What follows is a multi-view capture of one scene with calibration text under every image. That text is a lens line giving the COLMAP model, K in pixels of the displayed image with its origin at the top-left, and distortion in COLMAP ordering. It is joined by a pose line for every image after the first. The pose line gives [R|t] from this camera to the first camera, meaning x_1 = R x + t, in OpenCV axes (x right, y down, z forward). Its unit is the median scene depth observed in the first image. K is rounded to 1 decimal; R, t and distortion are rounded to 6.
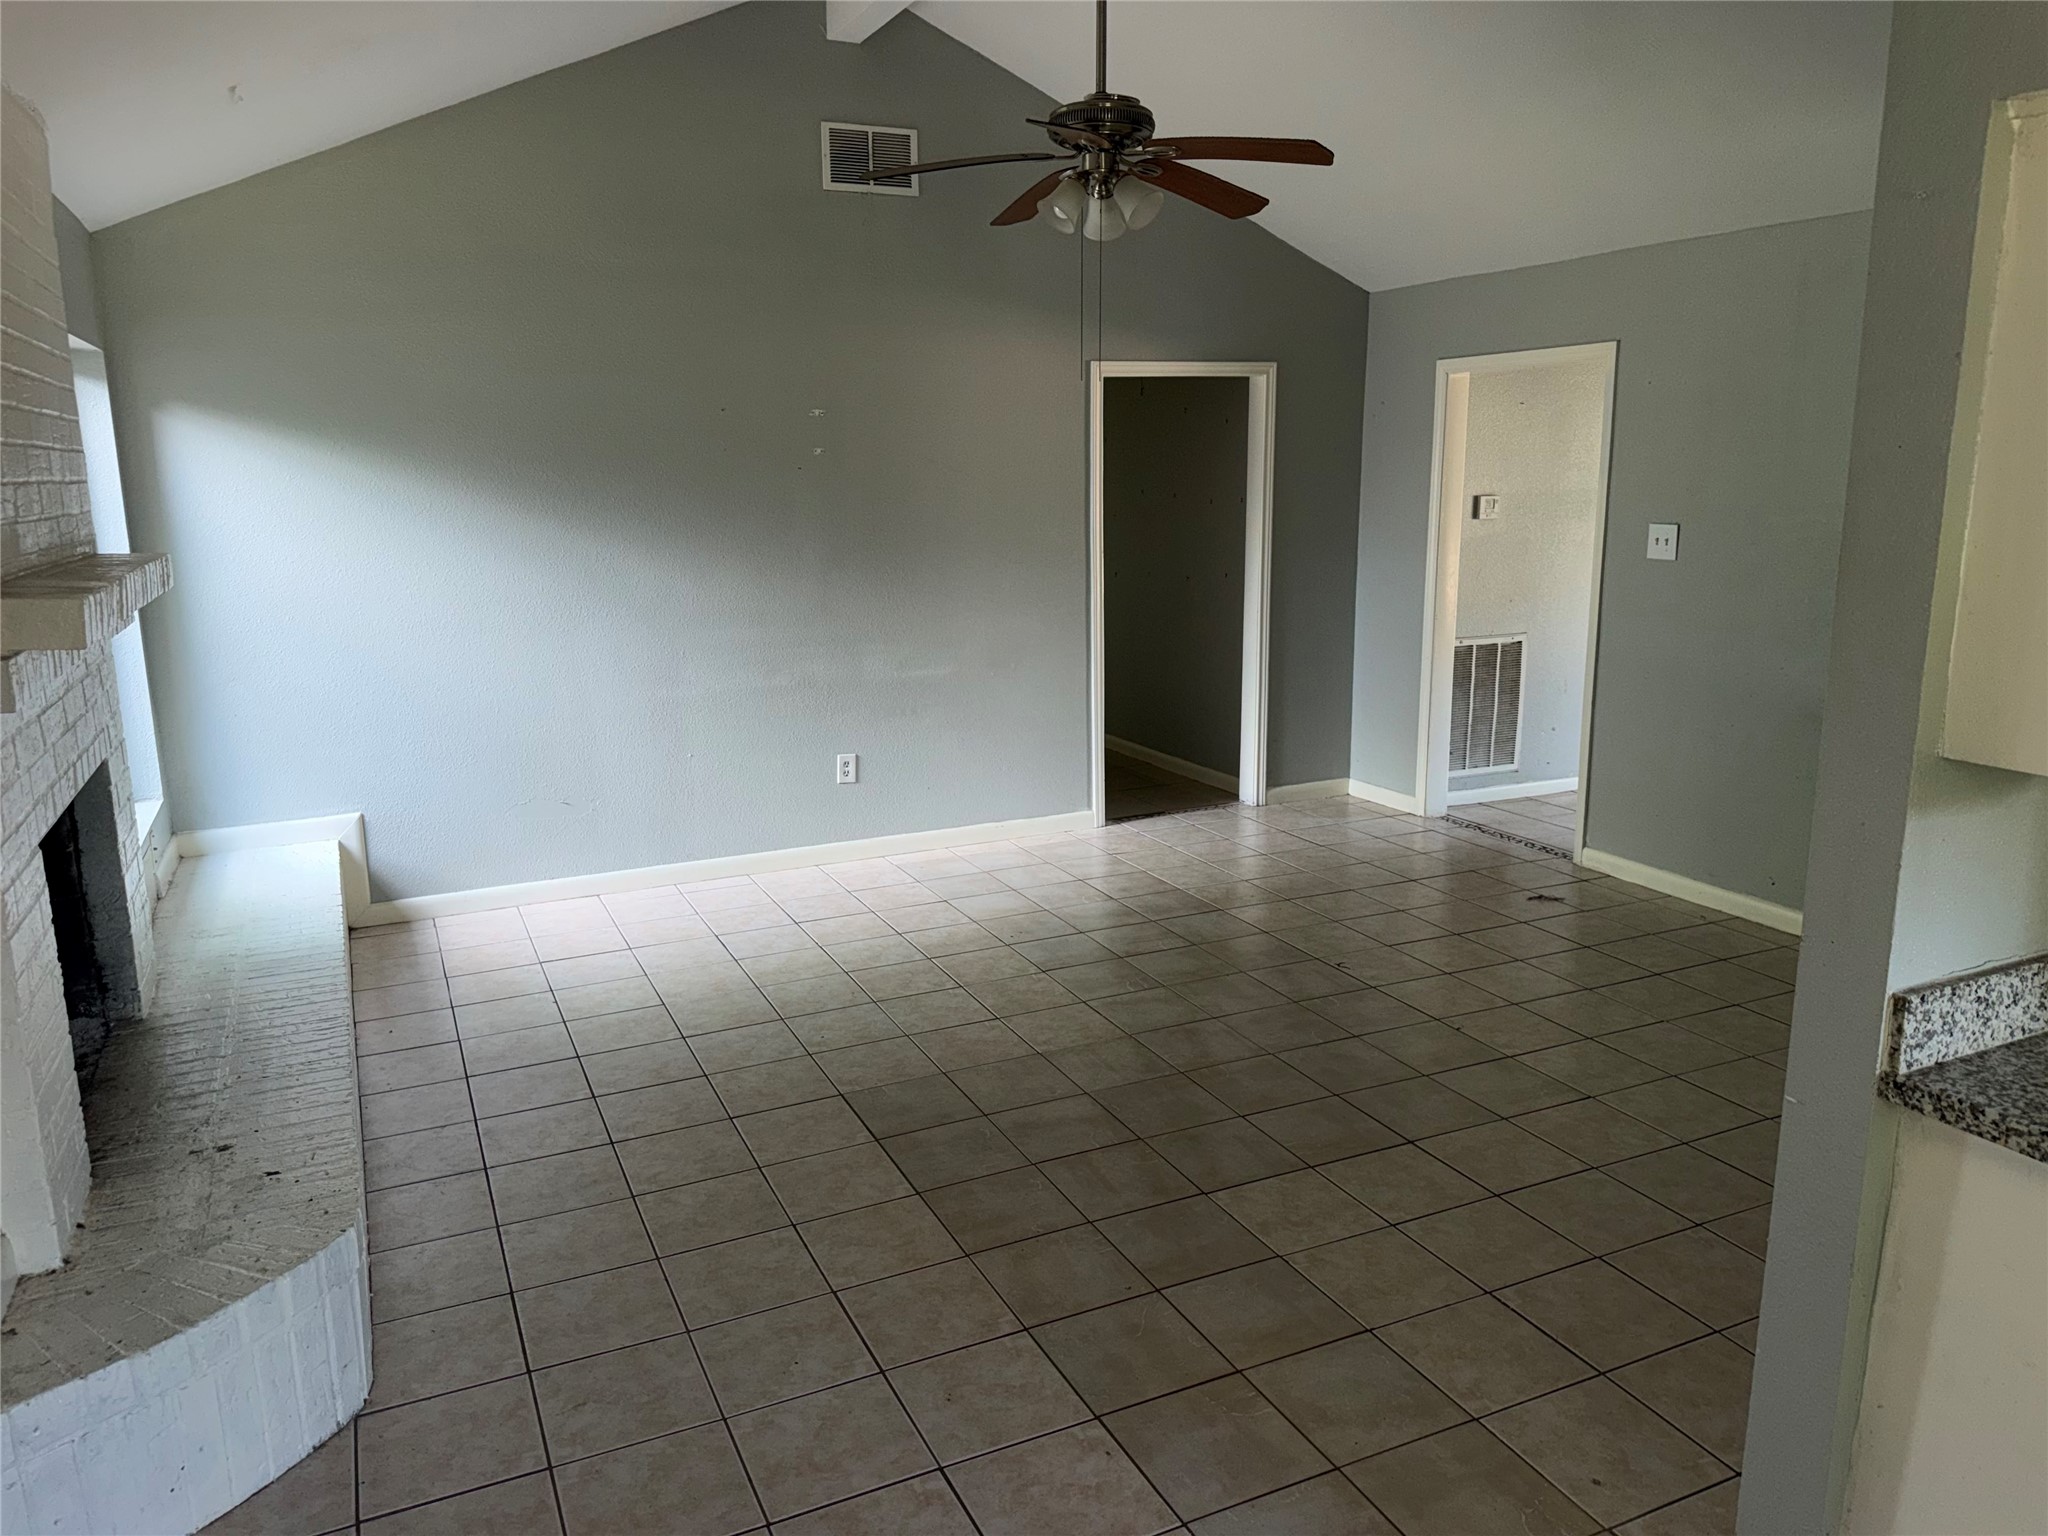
lens RADIAL K [[1448.7, 0, 1030.3], [0, 1448.7, 777.3], [0, 0, 1]] dist [0.010412, -0.003221]
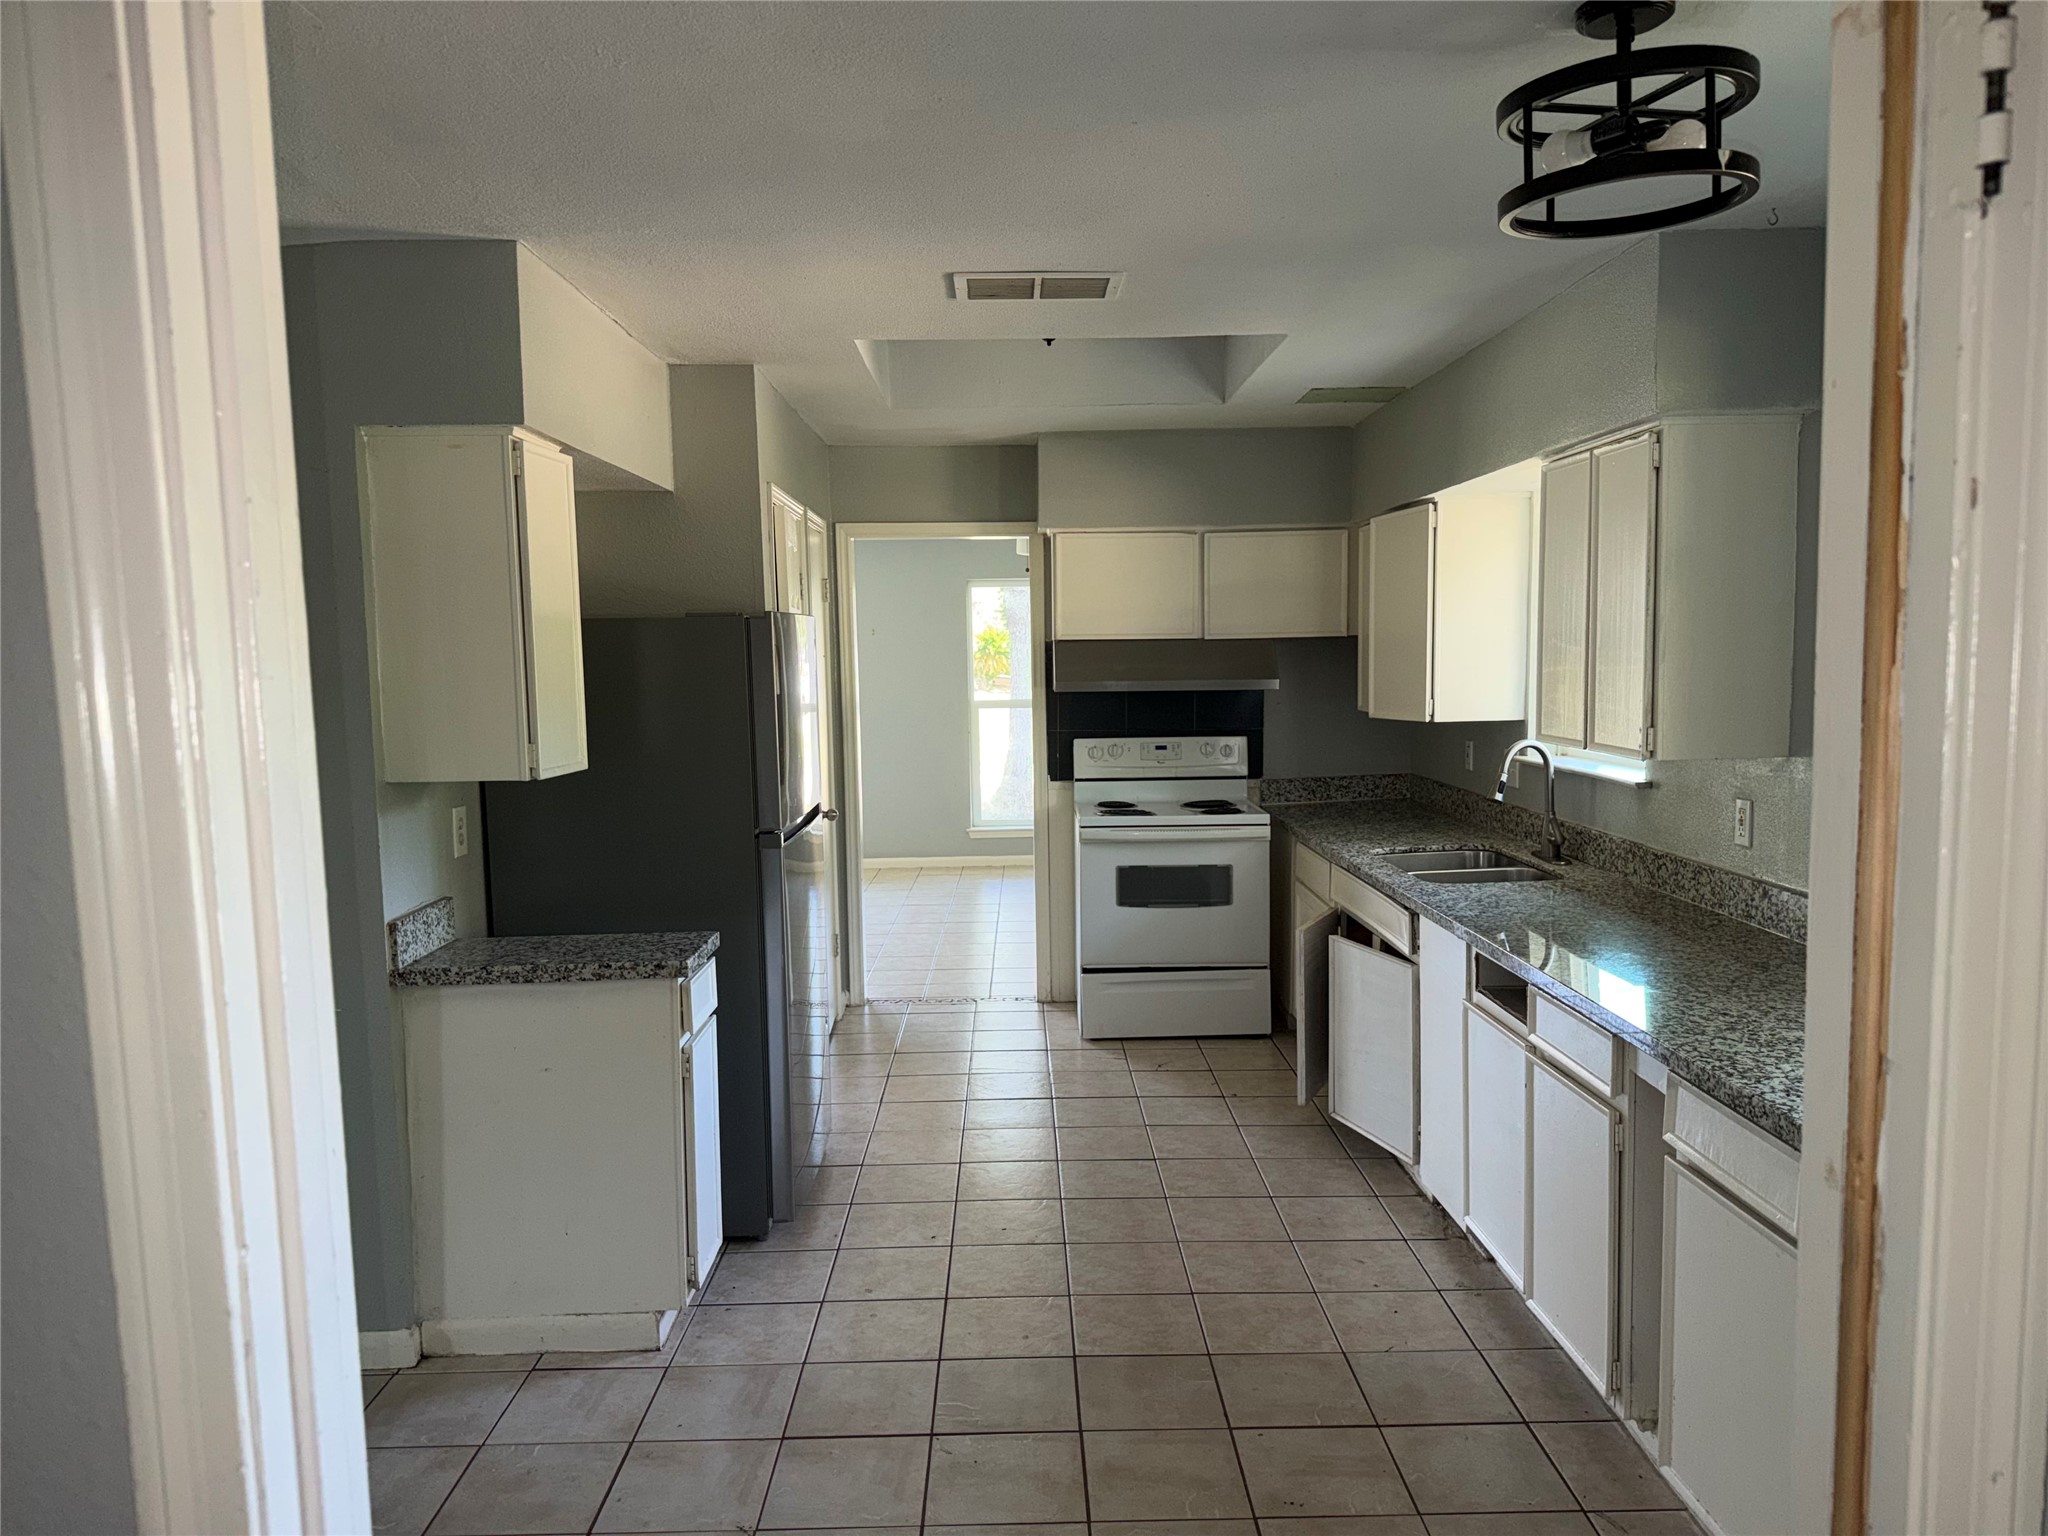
lens RADIAL K [[1448.7, 0, 1029.3], [0, 1448.7, 775.2], [0, 0, 1]] dist [0.010412, -0.003221]
pose [[0.419487, -0.079587, 0.904266, -0.615466], [0.205569, 0.978599, -0.009234, 0.149437], [-0.884179, 0.189762, 0.426870, -0.424044]]
